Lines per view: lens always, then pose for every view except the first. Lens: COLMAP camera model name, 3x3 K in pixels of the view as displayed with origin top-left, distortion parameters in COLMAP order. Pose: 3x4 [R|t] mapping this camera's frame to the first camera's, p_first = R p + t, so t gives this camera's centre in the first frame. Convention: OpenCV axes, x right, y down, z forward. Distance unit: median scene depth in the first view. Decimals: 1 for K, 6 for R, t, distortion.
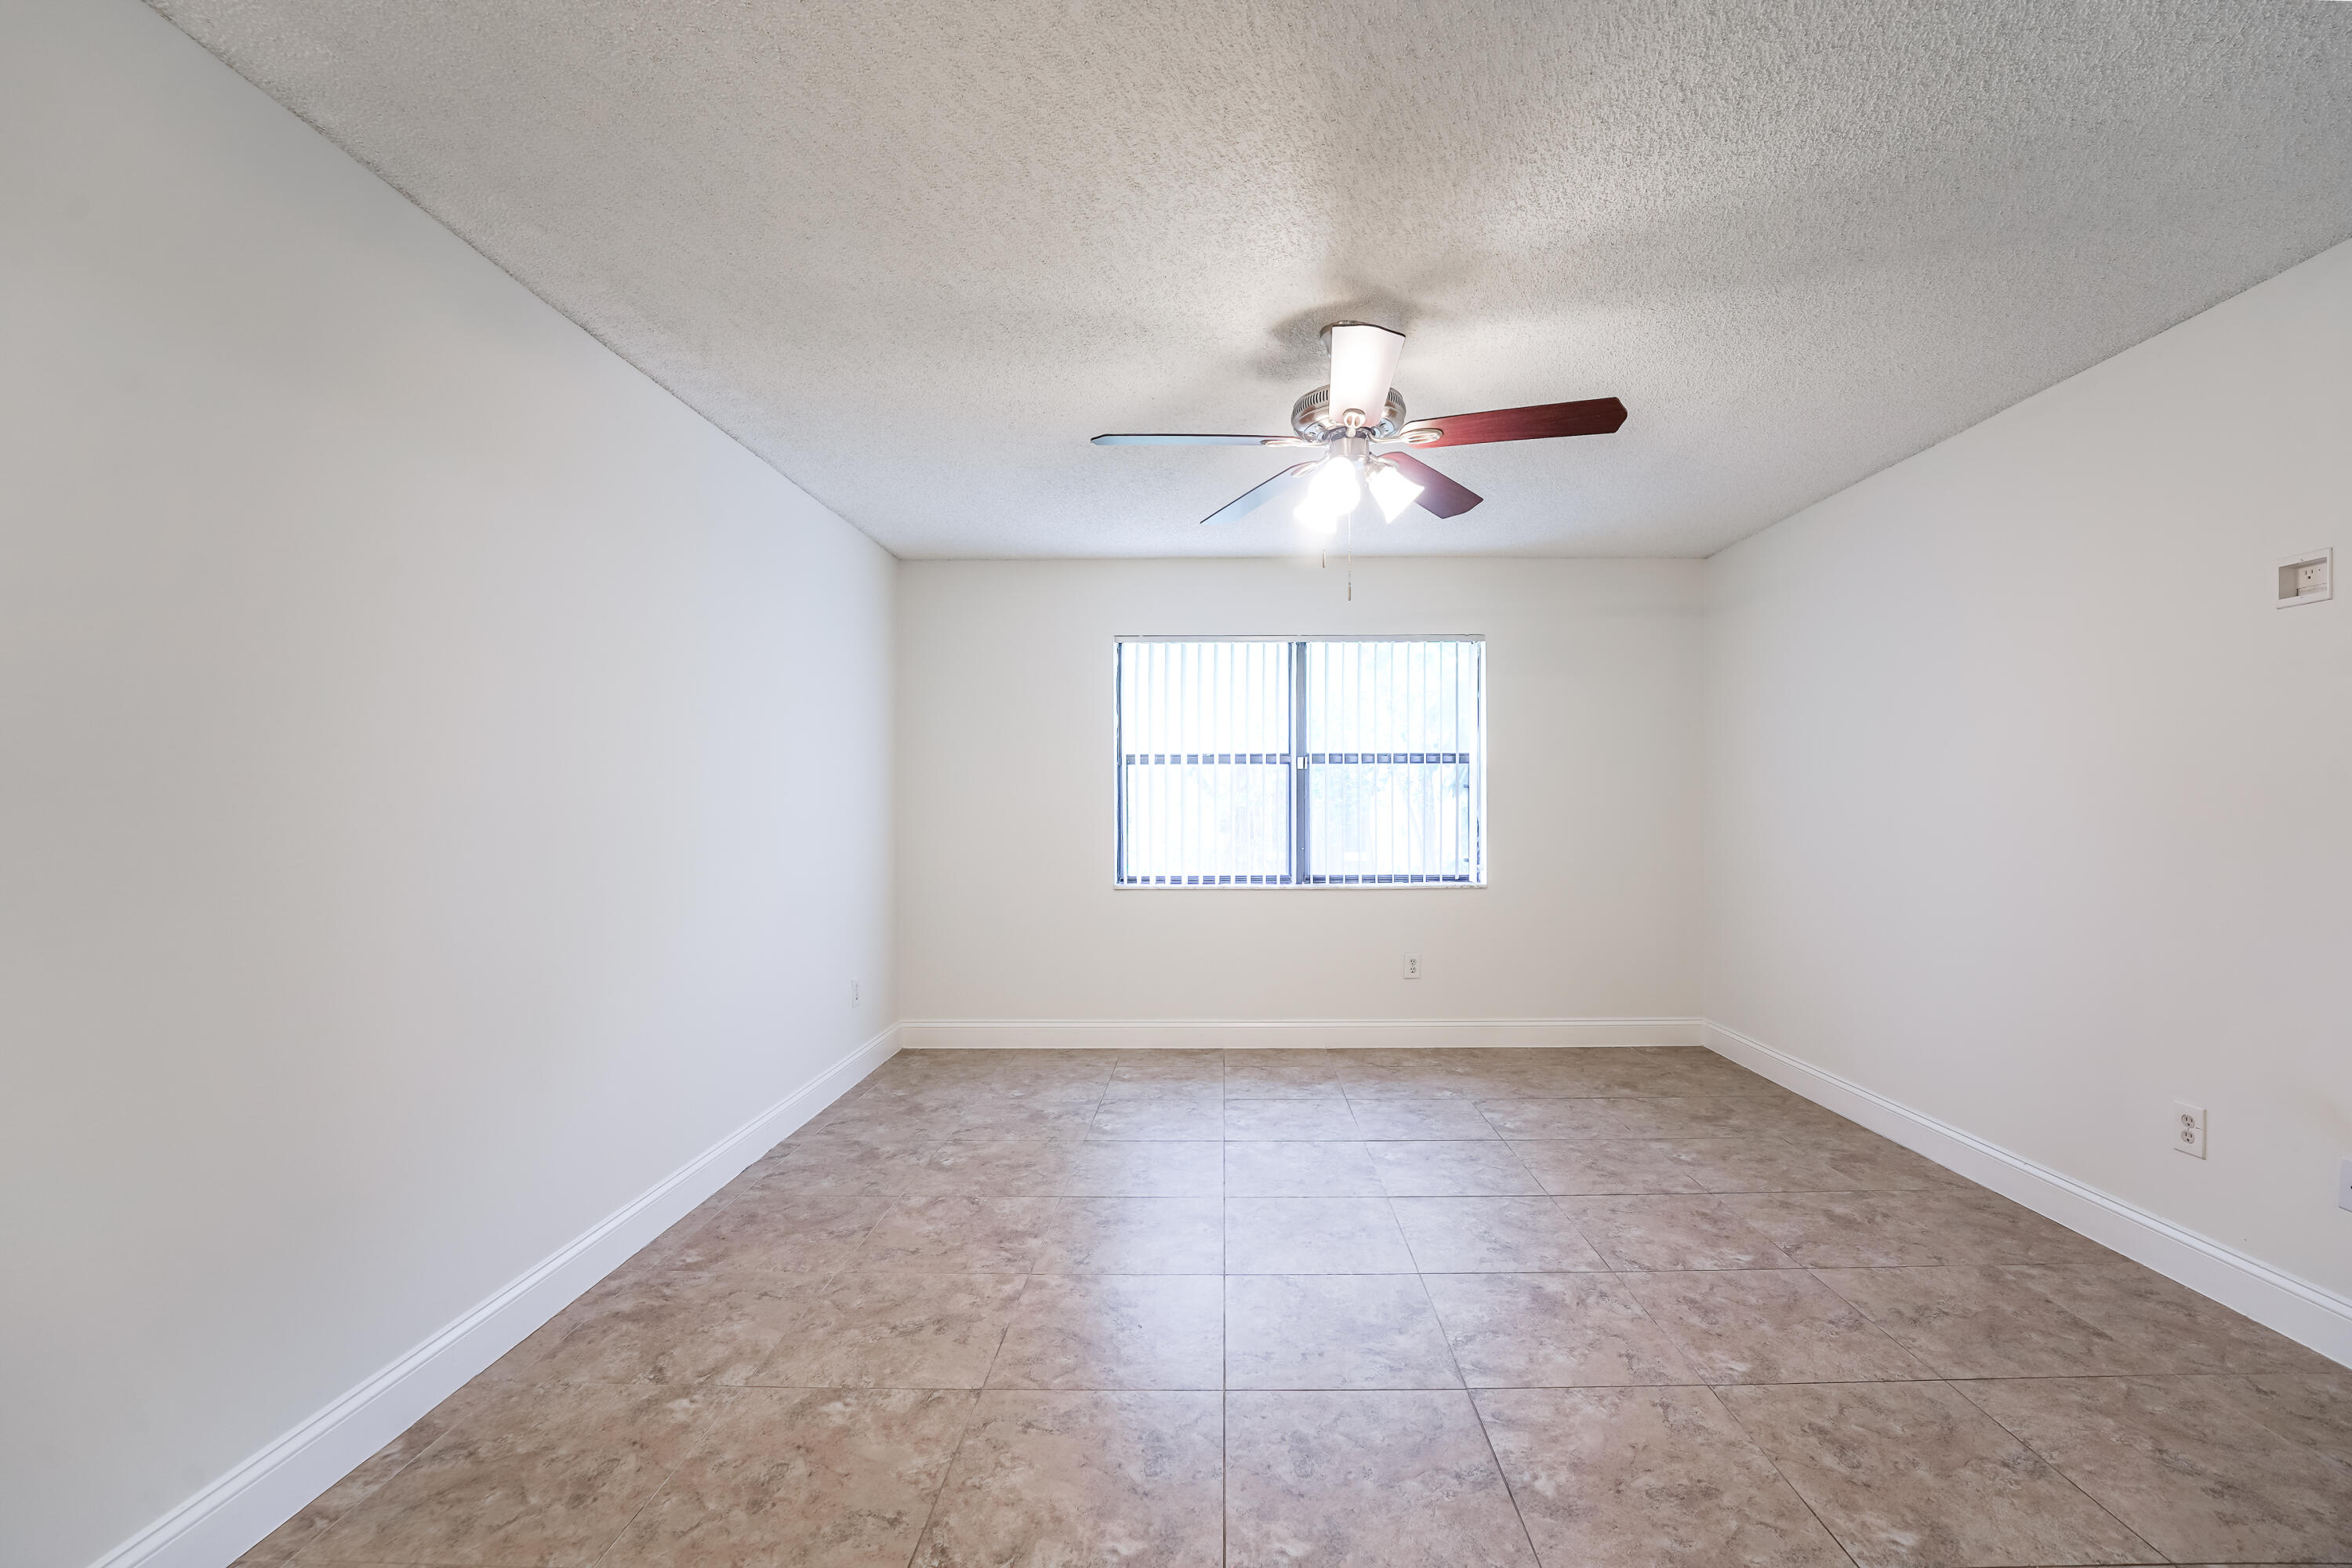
lens RADIAL K [[1015.5, 0, 1176.0], [0, 1015.5, 784.0], [0, 0, 1]] dist [-0.021077, 0.000081]
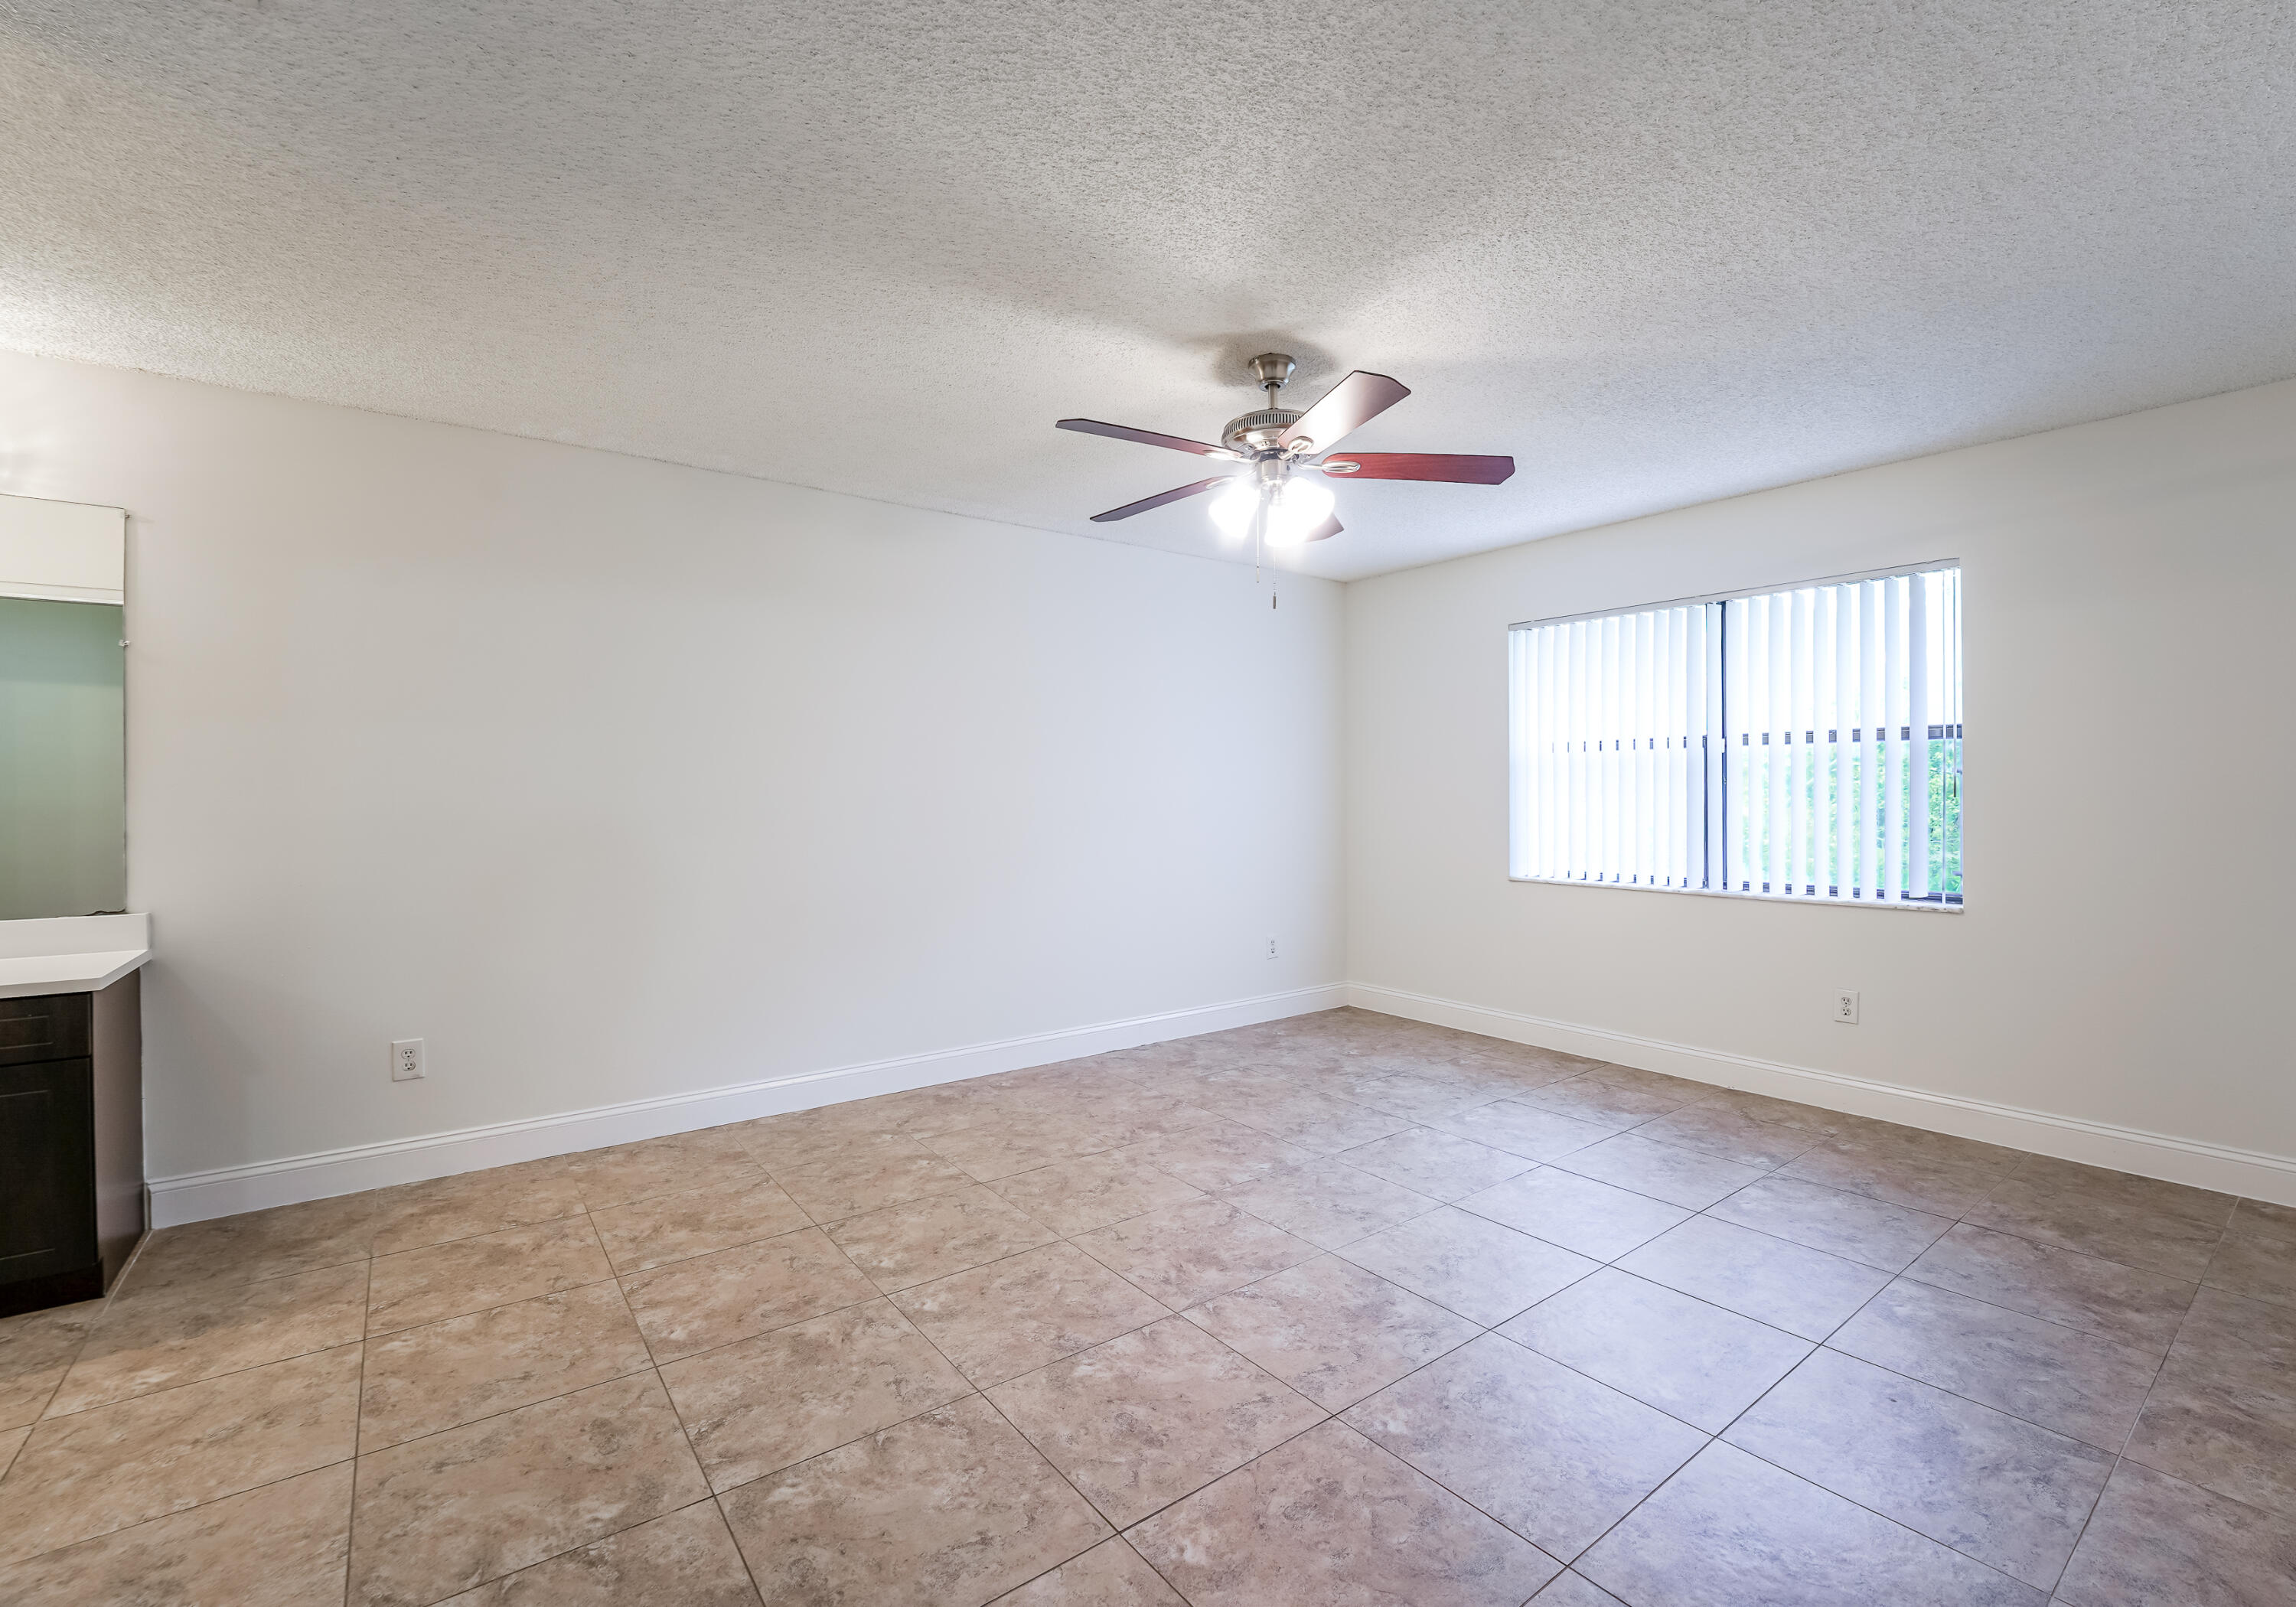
lens RADIAL K [[981.8, 0, 1148.0], [0, 981.8, 803.5], [0, 0, 1]] dist [0.000100, -0.007614]
pose [[0.609619, 0.002693, -0.792690, 0.660248], [0.020900, 0.999592, 0.019469, 0.000956], [0.792419, -0.028436, 0.609314, 0.179849]]
